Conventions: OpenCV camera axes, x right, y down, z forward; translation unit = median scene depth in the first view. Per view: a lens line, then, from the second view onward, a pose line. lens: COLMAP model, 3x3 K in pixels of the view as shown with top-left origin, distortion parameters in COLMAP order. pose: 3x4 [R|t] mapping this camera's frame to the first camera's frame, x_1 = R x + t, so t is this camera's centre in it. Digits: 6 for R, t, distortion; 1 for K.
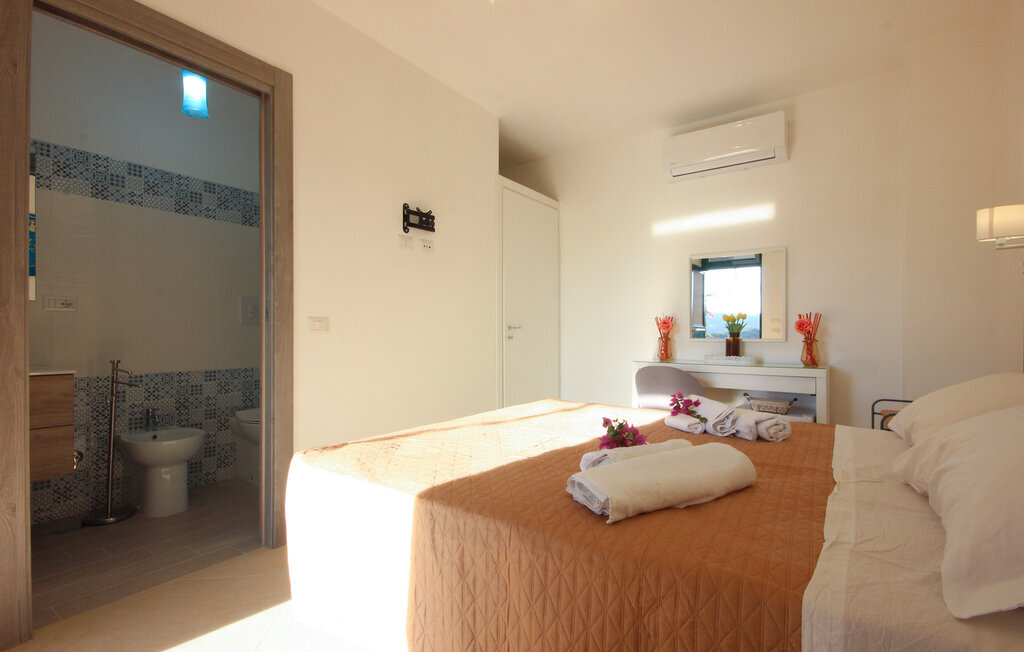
lens RADIAL K [[475.9, 0, 528.6], [0, 475.9, 333.6], [0, 0, 1]] dist [-0.001964, -0.001062]
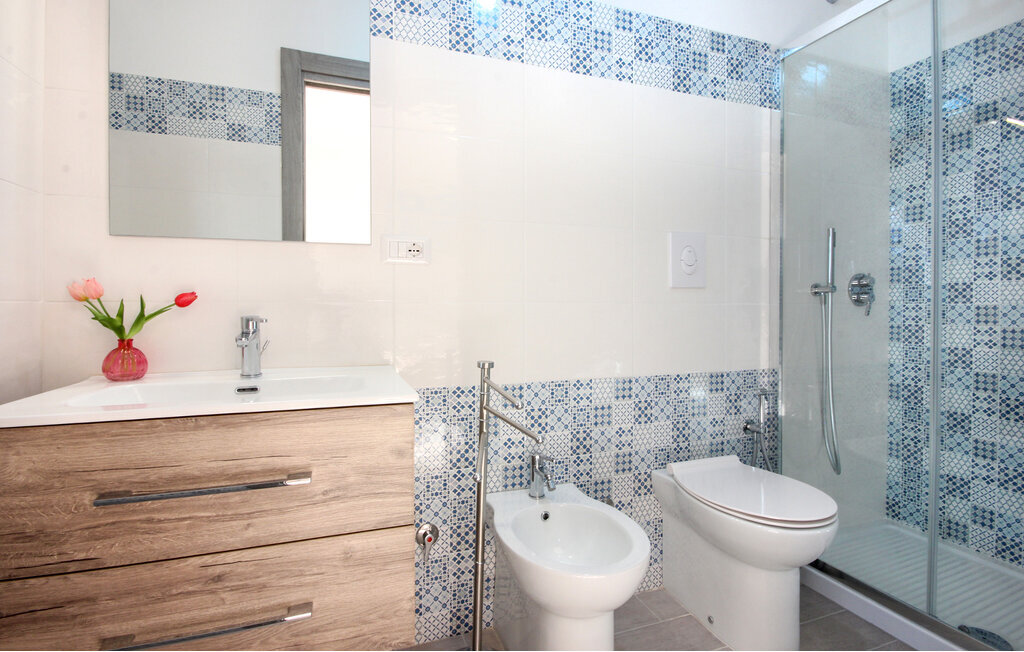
lens RADIAL K [[478.8, 0, 513.3], [0, 478.8, 305.4], [0, 0, 1]] dist [-0.002021, 0.000641]
pose [[0.806438, -0.000652, -0.591319, -0.508975], [0.000248, 1.000000, -0.000765, -0.000679], [0.591319, 0.000471, 0.806438, 0.567421]]
